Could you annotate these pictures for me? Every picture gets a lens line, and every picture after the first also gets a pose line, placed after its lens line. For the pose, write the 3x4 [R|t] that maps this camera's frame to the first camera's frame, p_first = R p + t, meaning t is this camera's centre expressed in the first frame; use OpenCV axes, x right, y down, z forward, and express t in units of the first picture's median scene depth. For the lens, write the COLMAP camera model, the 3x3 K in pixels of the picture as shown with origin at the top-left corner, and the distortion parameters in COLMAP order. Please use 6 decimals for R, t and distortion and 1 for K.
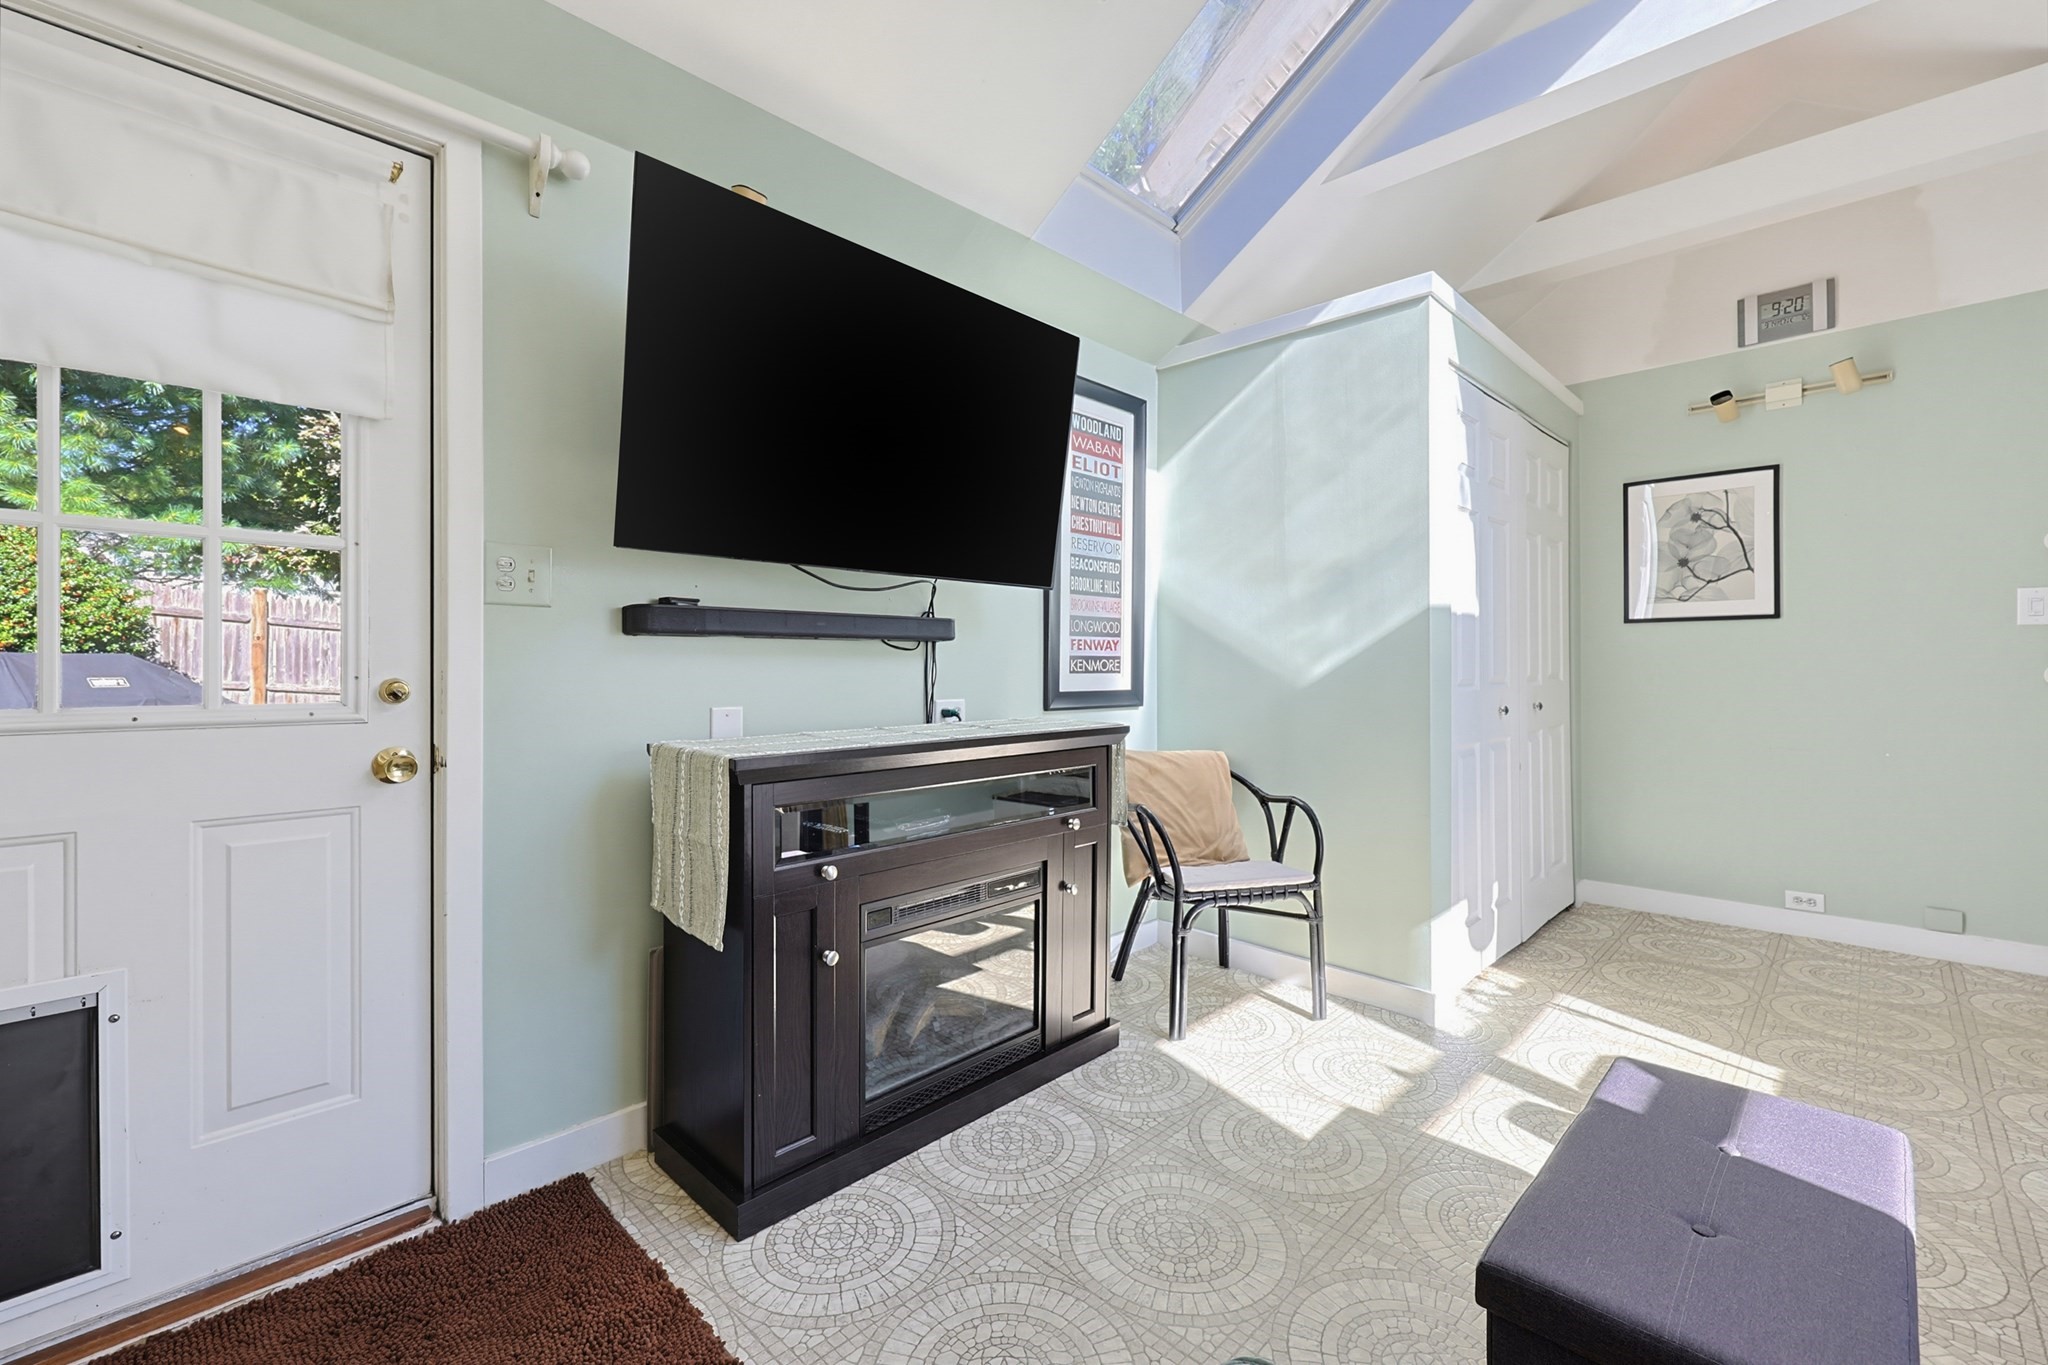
lens RADIAL K [[887.1, 0, 1064.1], [0, 887.1, 661.3], [0, 0, 1]] dist [0.003632, 0.001042]
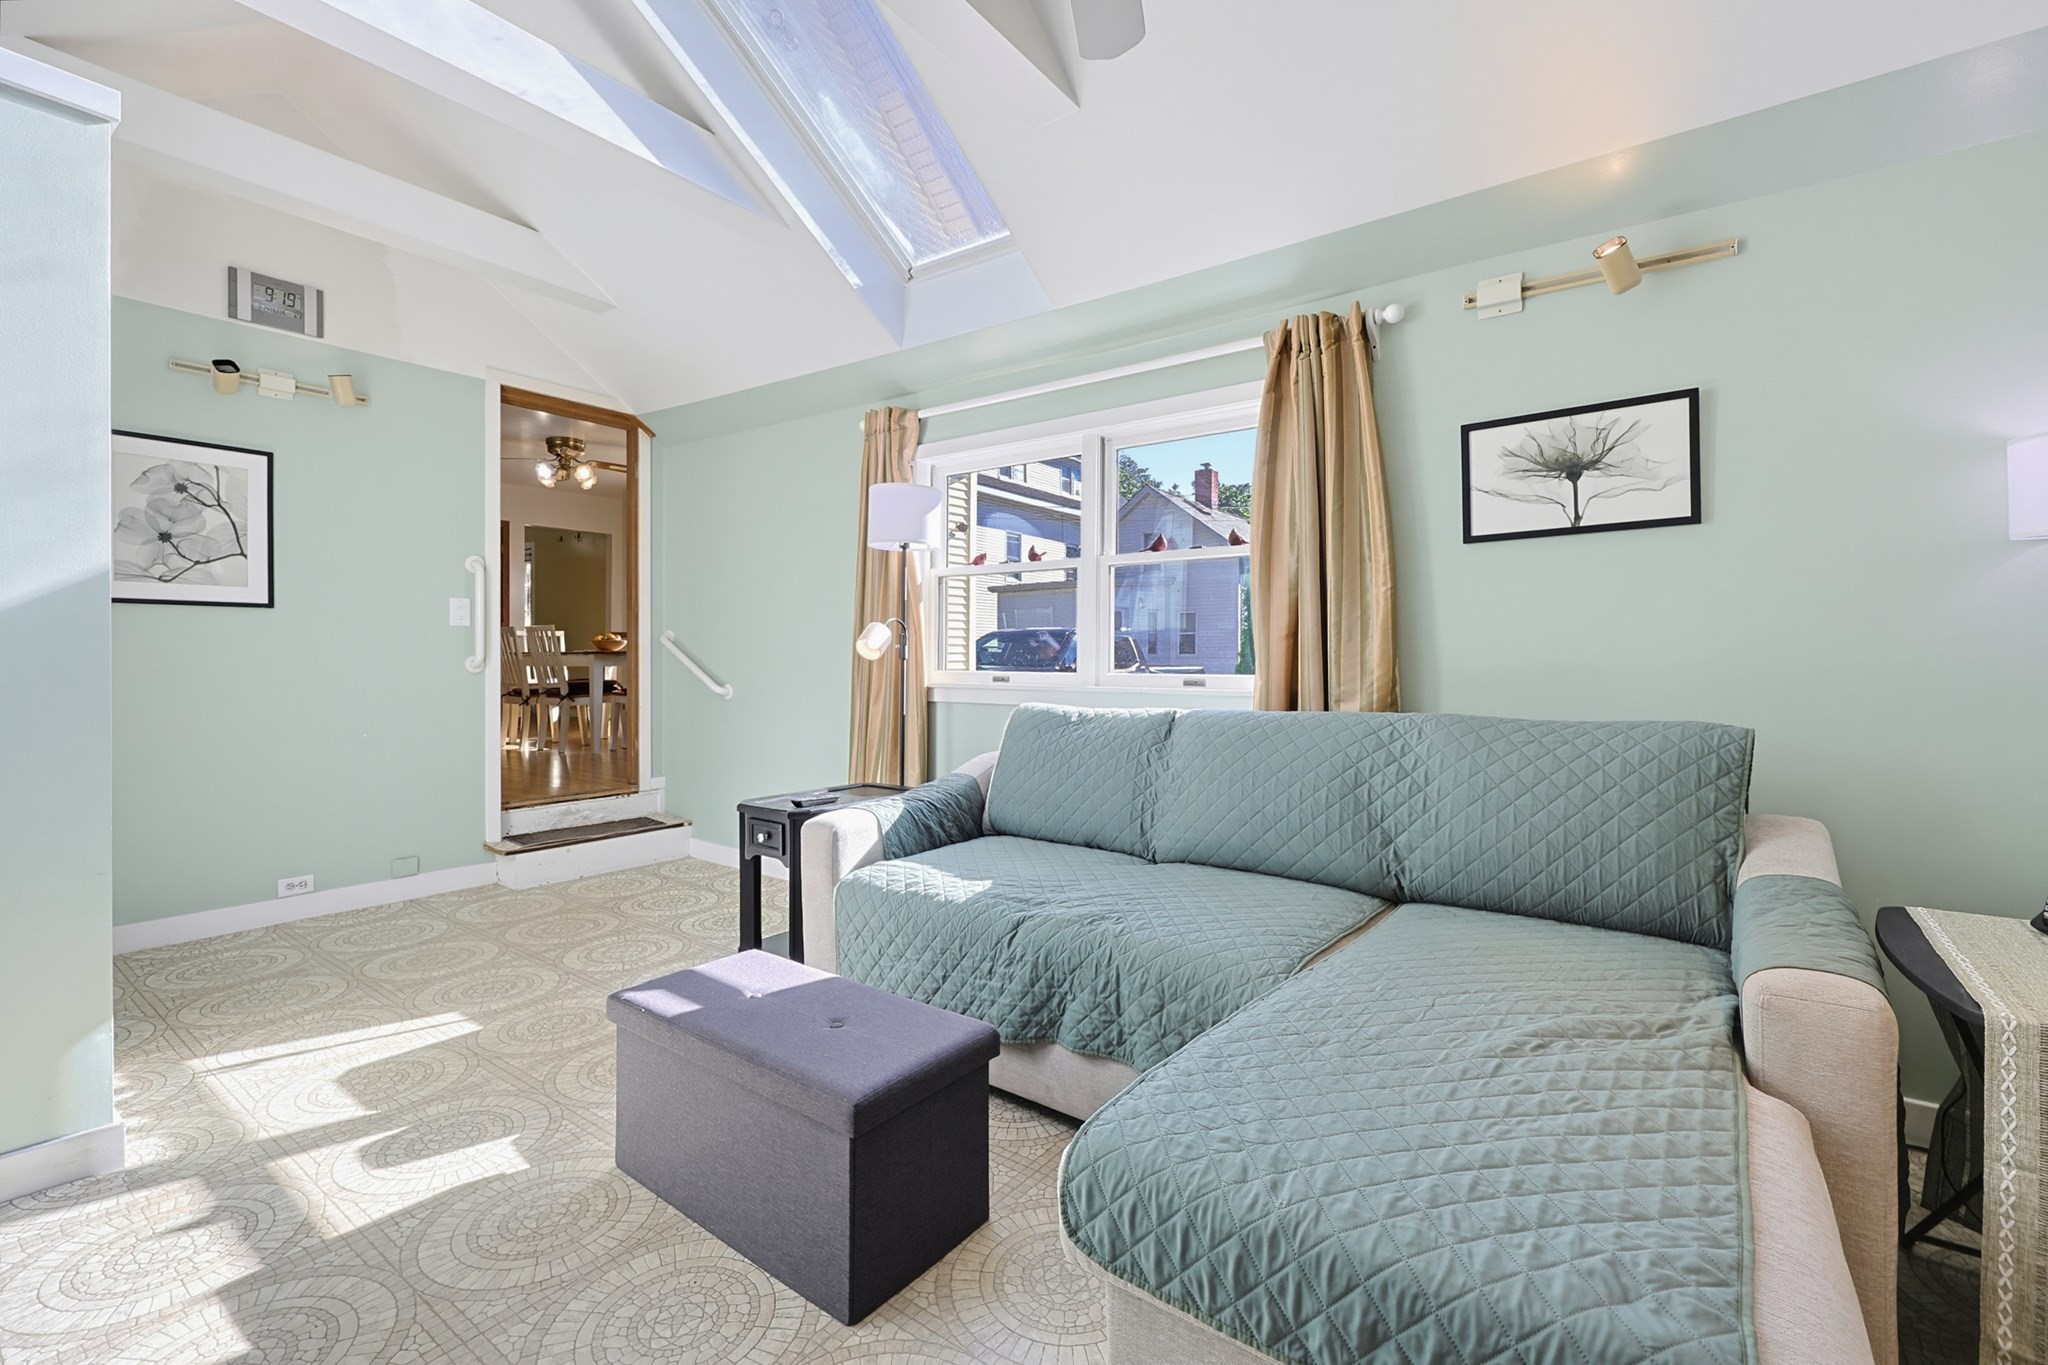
lens RADIAL K [[887.1, 0, 1019.0], [0, 887.1, 657.8], [0, 0, 1]] dist [0.003632, 0.001042]
pose [[-0.114182, -0.002542, 0.993457, -0.354239], [-0.005998, 0.999980, 0.001869, 0.000084], [-0.993442, -0.005746, -0.114195, 0.364336]]
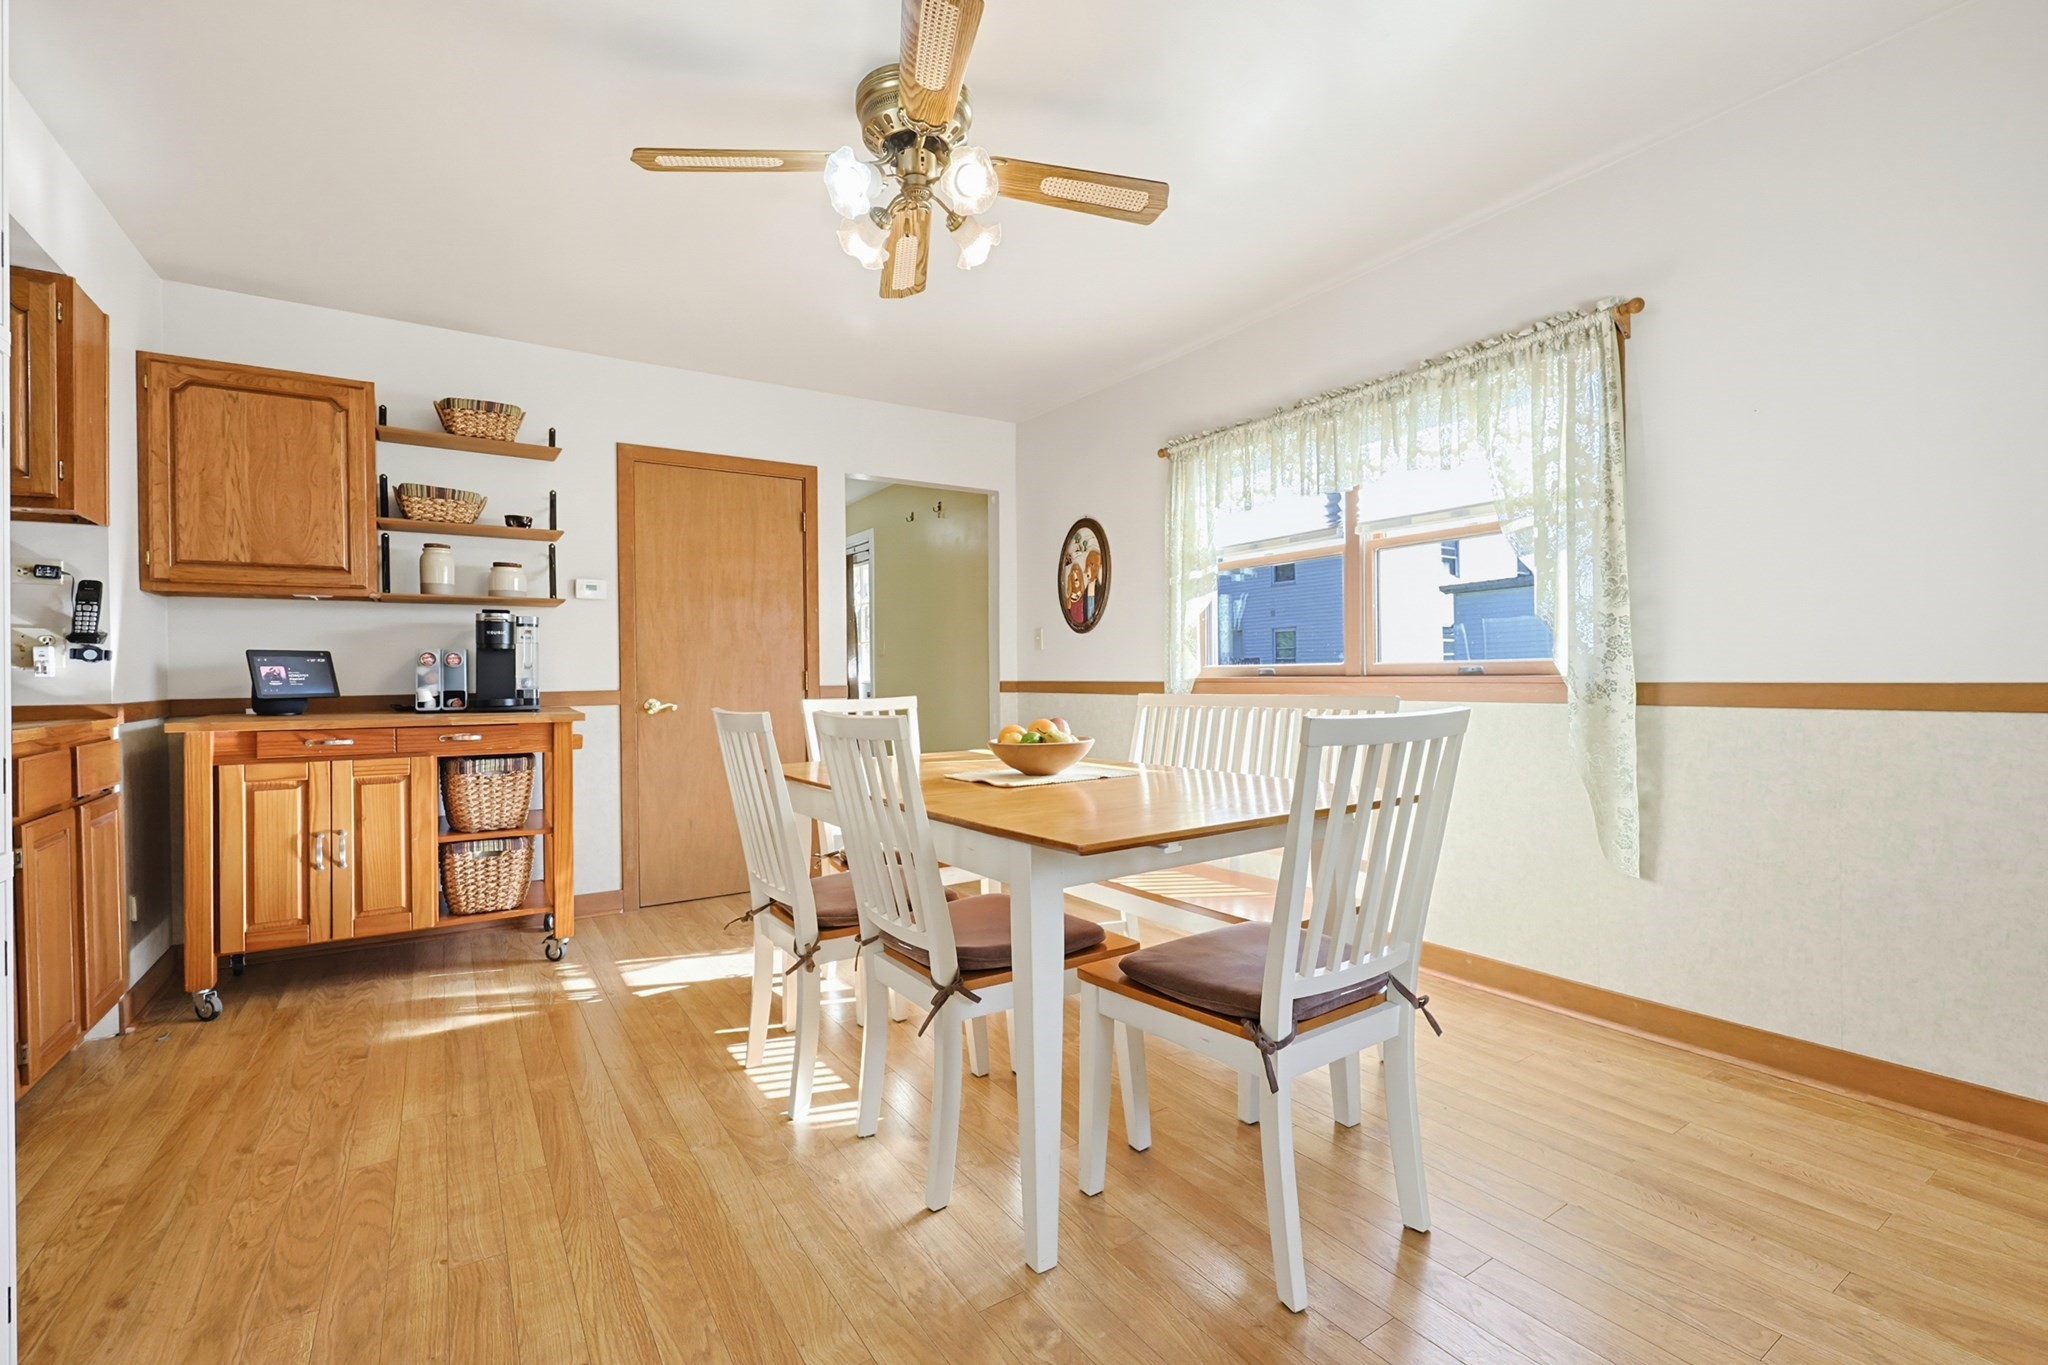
lens RADIAL K [[887.1, 0, 1030.5], [0, 887.1, 673.6], [0, 0, 1]] dist [0.003632, 0.001042]
pose [[0.236204, -0.006853, 0.971679, 1.495240], [0.006936, 0.999962, 0.005367, -0.104679], [-0.971679, 0.005472, 0.236242, 1.050112]]
